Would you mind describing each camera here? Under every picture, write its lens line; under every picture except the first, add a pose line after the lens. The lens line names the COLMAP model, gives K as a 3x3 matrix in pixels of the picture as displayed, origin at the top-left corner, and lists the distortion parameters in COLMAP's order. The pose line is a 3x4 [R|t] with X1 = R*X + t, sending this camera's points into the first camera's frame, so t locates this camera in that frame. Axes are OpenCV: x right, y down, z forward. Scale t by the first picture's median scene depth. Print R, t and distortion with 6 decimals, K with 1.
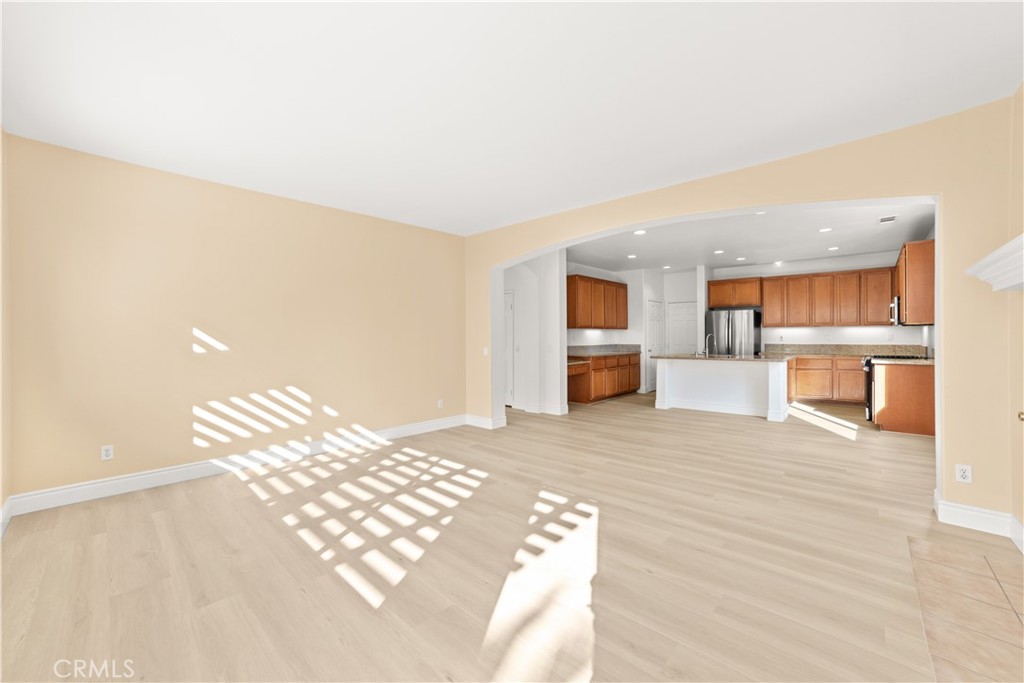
lens RADIAL K [[406.4, 0, 516.9], [0, 406.4, 335.8], [0, 0, 1]] dist [-0.034756, 0.000332]
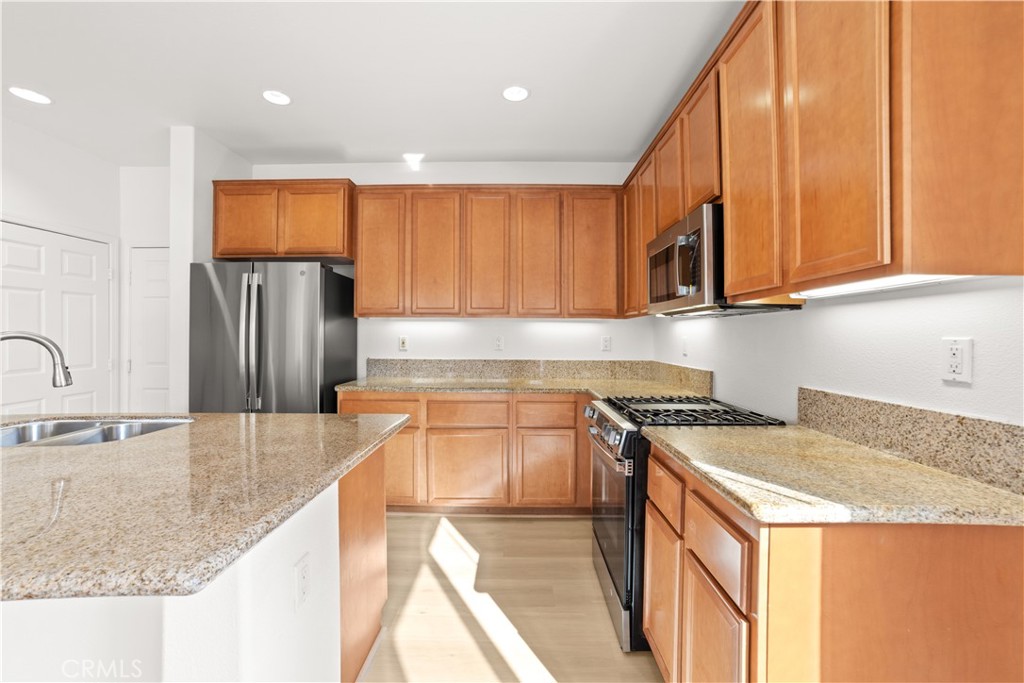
lens RADIAL K [[406.4, 0, 516.9], [0, 406.4, 335.8], [0, 0, 1]] dist [-0.034756, 0.000332]
pose [[0.741686, 0.001240, 0.670746, 0.506776], [-0.003324, 0.999993, 0.001828, -0.004926], [-0.670739, -0.003586, 0.741685, 0.664436]]
